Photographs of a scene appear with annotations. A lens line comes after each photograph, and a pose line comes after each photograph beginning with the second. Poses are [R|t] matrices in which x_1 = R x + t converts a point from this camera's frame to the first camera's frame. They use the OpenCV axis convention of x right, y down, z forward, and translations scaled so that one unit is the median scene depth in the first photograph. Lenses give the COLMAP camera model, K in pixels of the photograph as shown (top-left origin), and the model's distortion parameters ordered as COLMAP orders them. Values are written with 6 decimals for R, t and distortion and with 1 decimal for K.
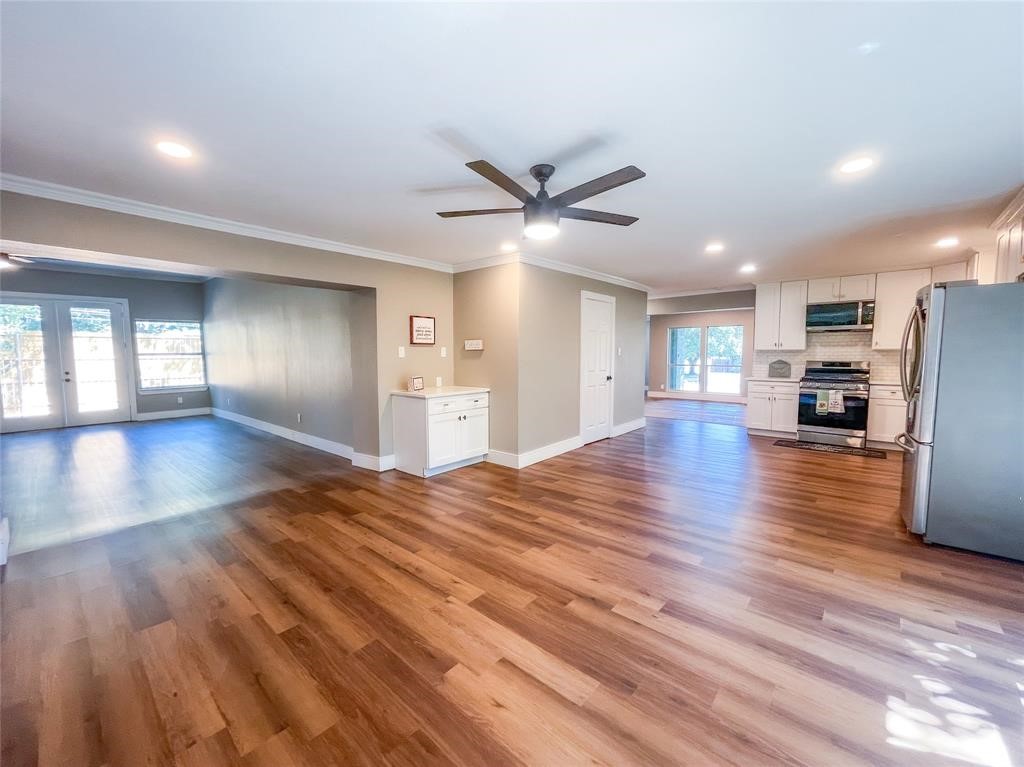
lens RADIAL K [[418.2, 0, 508.1], [0, 418.2, 382.5], [0, 0, 1]] dist [0.001776, -0.000153]
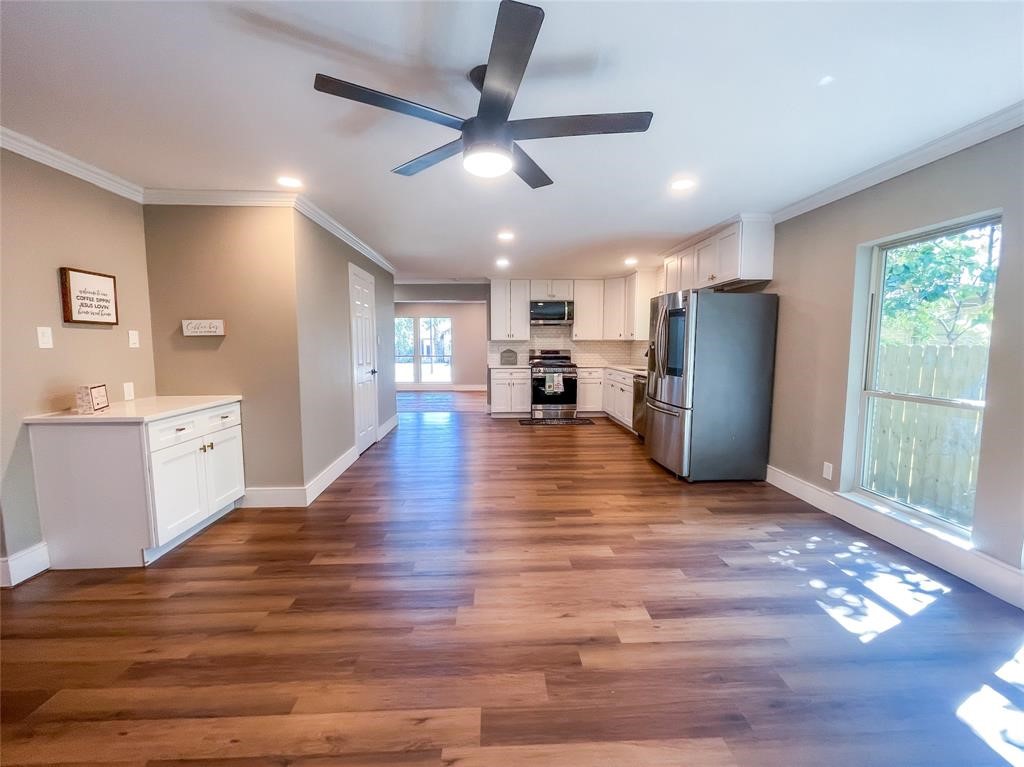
lens RADIAL K [[432.7, 0, 512.0], [0, 432.7, 383.5], [0, 0, 1]] dist [0.001878, -0.000400]
pose [[0.718000, -0.062920, 0.693193, -0.213270], [0.049633, 0.997999, 0.039178, -0.010073], [-0.694271, 0.006275, 0.719687, 0.229366]]
